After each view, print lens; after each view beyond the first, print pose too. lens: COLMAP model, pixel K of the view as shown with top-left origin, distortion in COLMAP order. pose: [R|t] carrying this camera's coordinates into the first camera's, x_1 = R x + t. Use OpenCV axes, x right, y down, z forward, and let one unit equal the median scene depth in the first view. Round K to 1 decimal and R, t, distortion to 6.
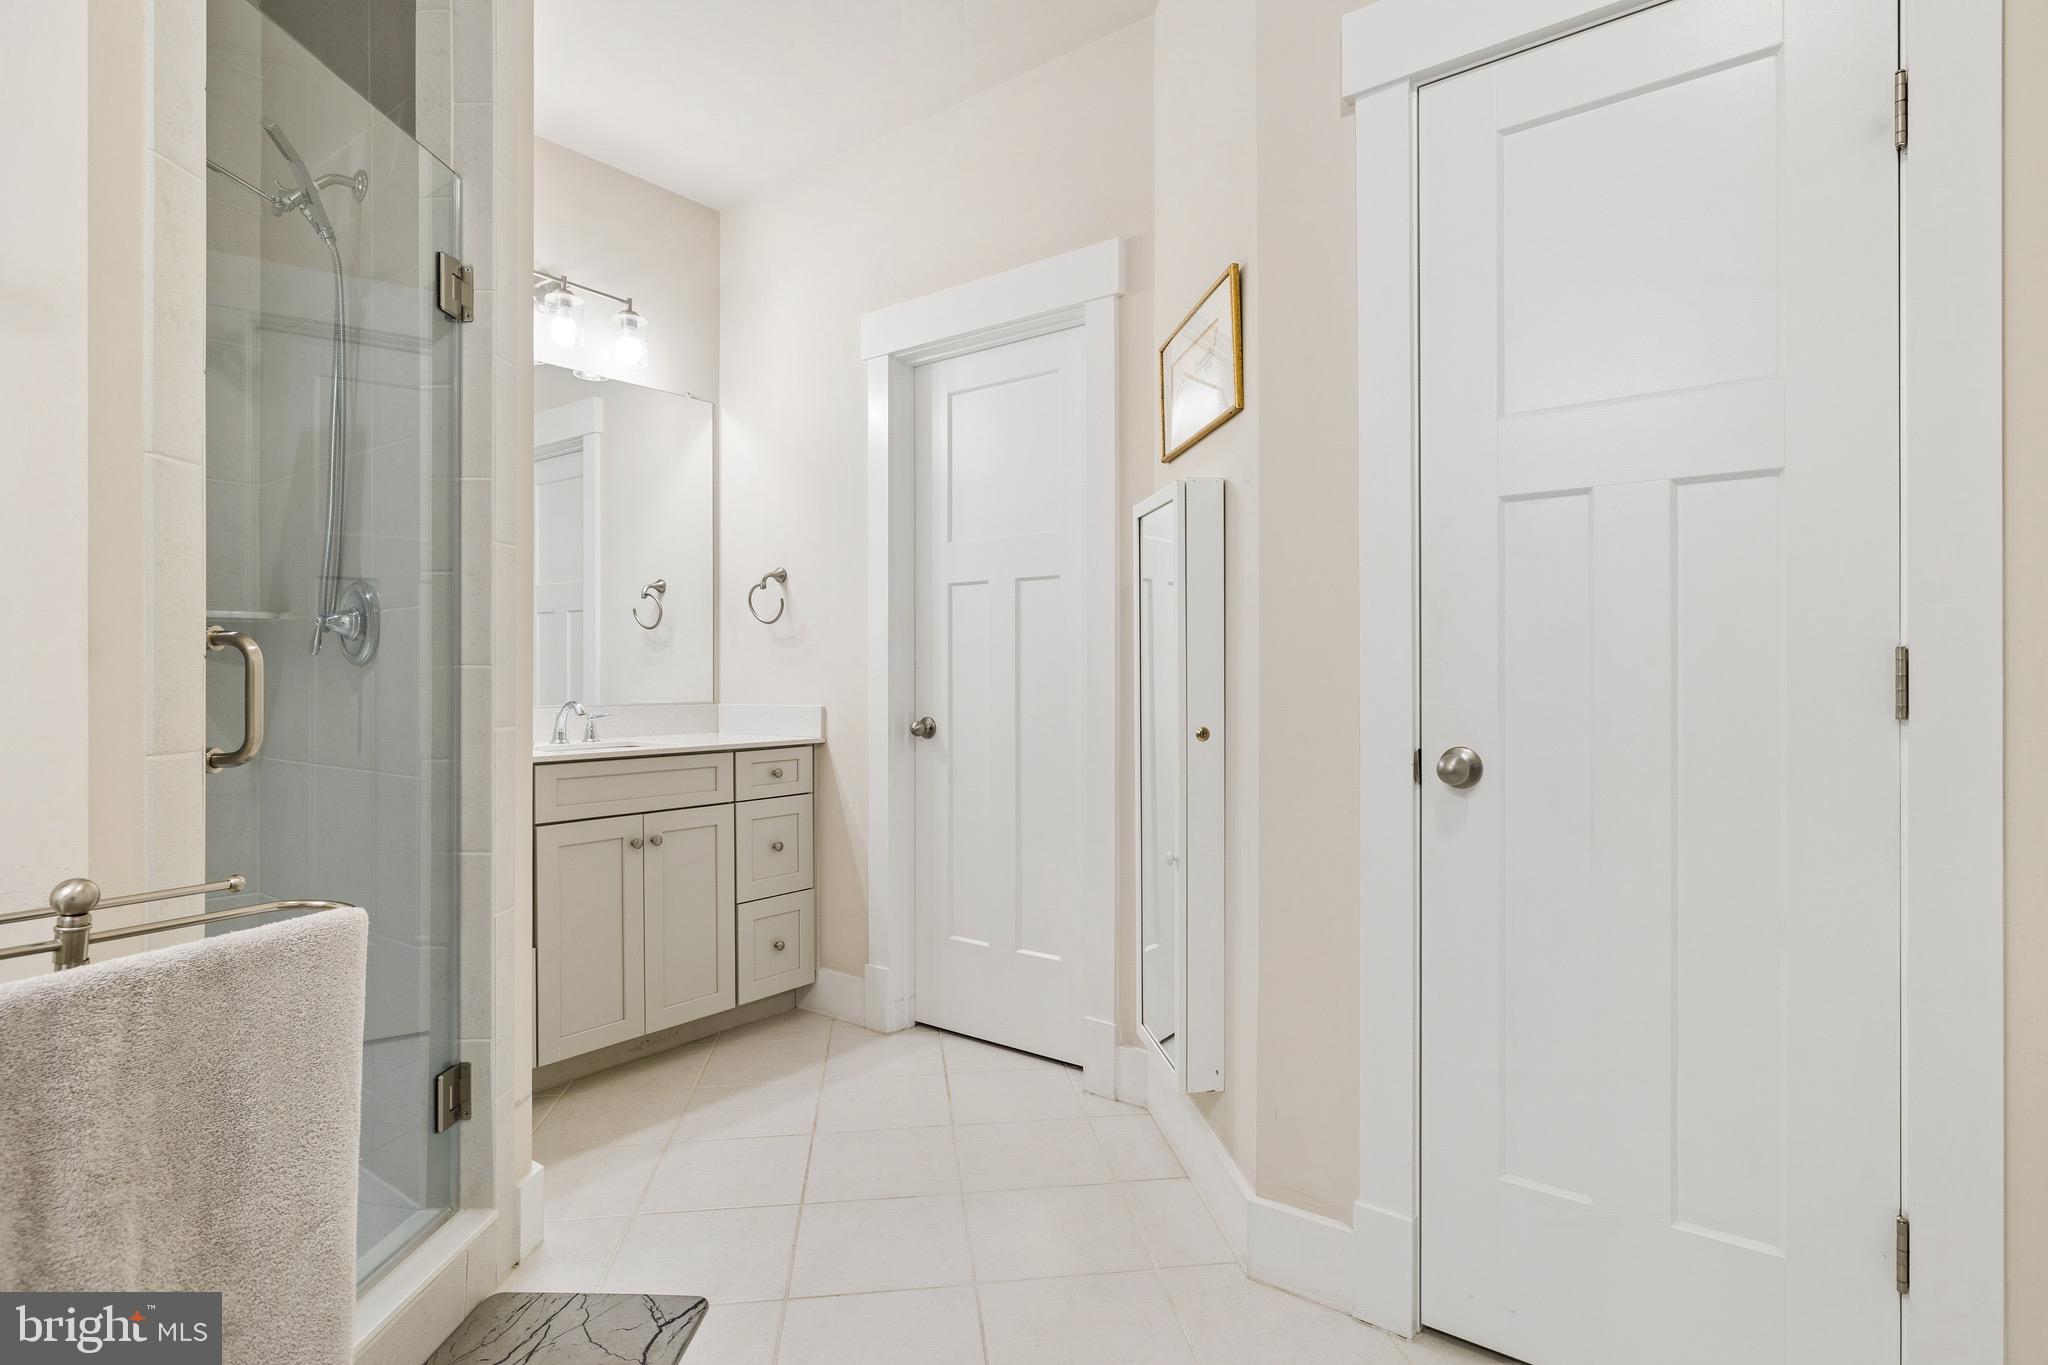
lens RADIAL K [[1047.6, 0, 1026.9], [0, 1047.6, 676.1], [0, 0, 1]] dist [0.000682, -0.000202]
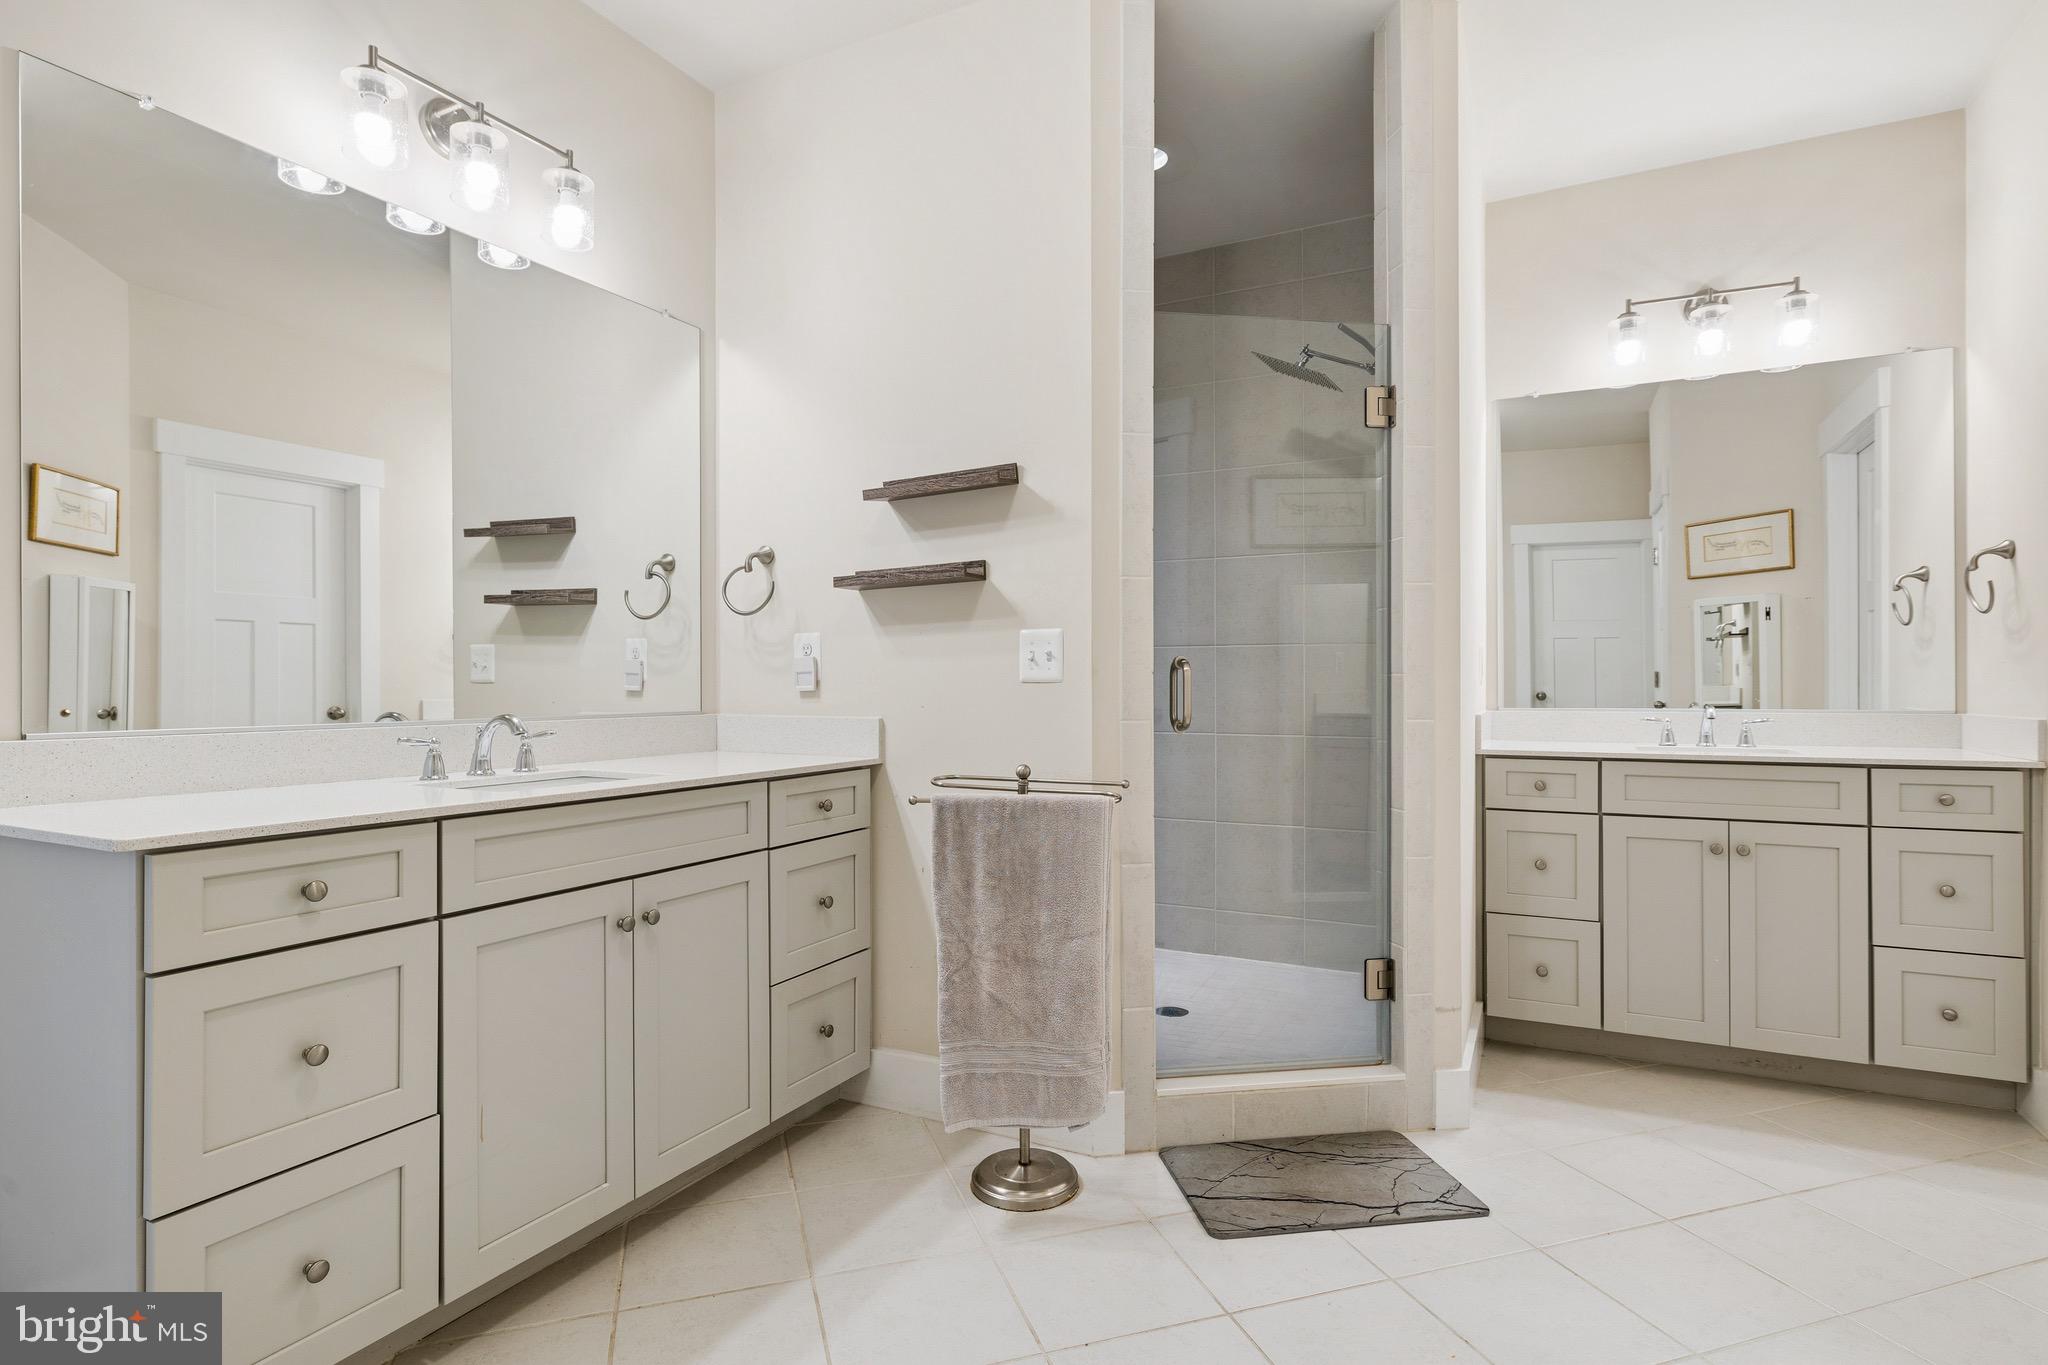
lens RADIAL K [[1047.6, 0, 1025.1], [0, 1047.6, 679.1], [0, 0, 1]] dist [0.000682, -0.000202]
pose [[0.193475, -0.000035, -0.981105, 0.484936], [0.001378, 0.999999, 0.000237, -0.003173], [0.981104, -0.001398, 0.193475, 0.167458]]
